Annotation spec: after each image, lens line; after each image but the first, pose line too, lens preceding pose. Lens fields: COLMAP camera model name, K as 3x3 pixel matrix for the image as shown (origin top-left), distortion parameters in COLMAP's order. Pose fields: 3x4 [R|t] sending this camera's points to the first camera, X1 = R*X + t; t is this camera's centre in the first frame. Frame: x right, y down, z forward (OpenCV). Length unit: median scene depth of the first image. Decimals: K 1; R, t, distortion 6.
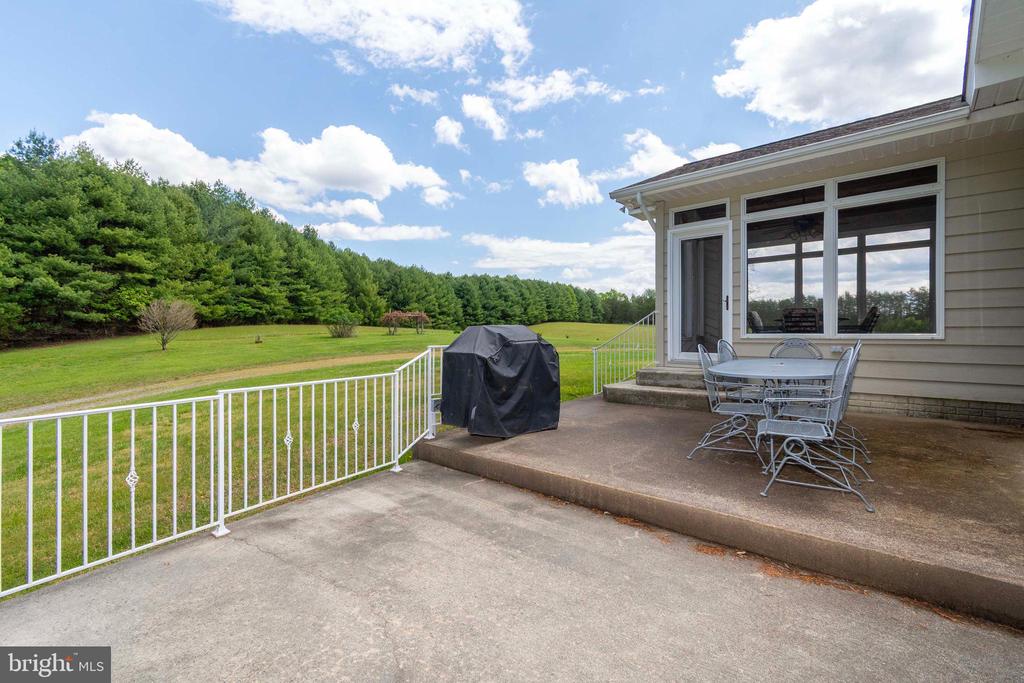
lens RADIAL K [[452.6, 0, 514.5], [0, 452.6, 335.7], [0, 0, 1]] dist [0.004115, -0.001404]
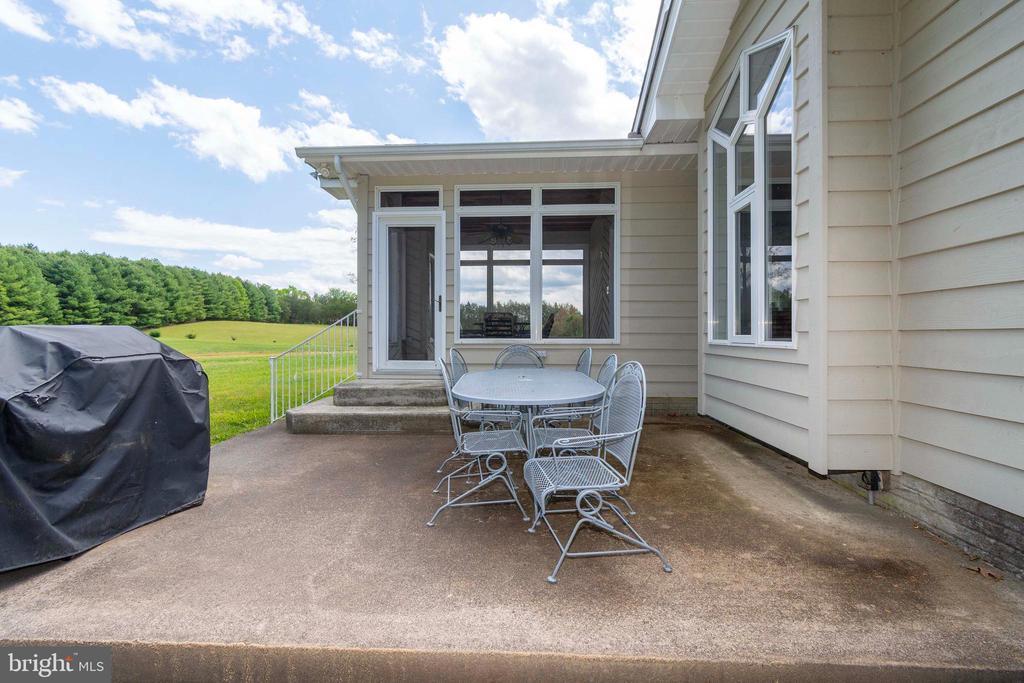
lens RADIAL K [[452.6, 0, 514.5], [0, 452.6, 335.7], [0, 0, 1]] dist [0.004115, -0.001404]
pose [[0.783754, 0.001743, 0.621070, 0.024883], [-0.000032, 0.999996, -0.002766, -0.005569], [-0.621072, 0.002148, 0.783751, 0.158887]]
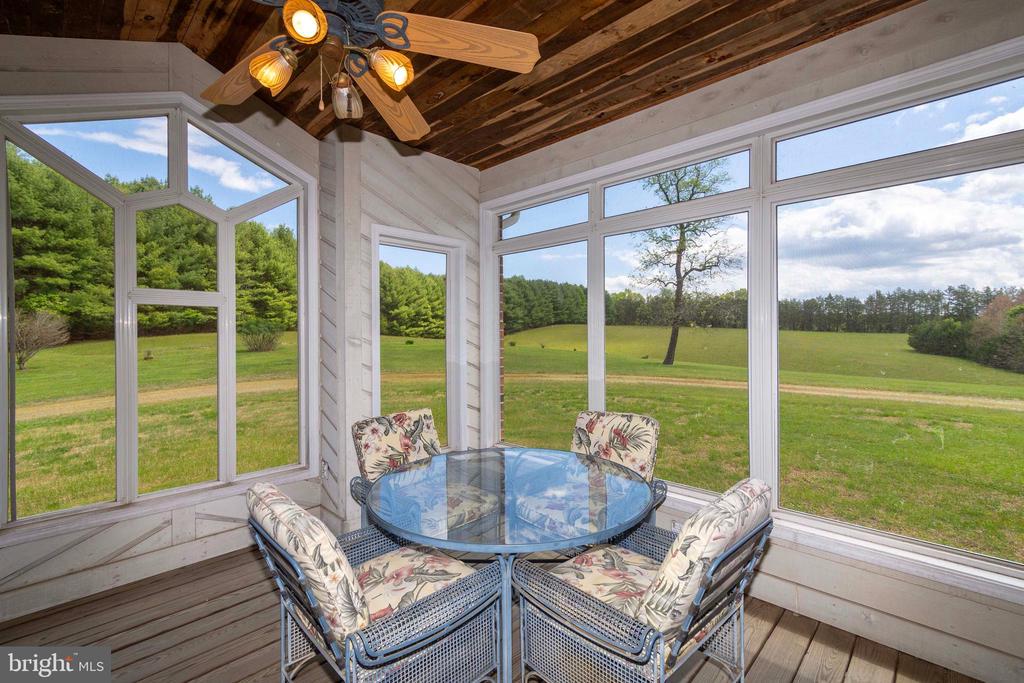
lens RADIAL K [[452.6, 0, 514.5], [0, 452.6, 335.7], [0, 0, 1]] dist [0.004115, -0.001404]
pose [[0.998946, -0.001188, -0.045889, 0.629382], [0.001159, 0.999999, -0.000658, -0.106689], [0.045890, 0.000604, 0.998946, 0.721643]]
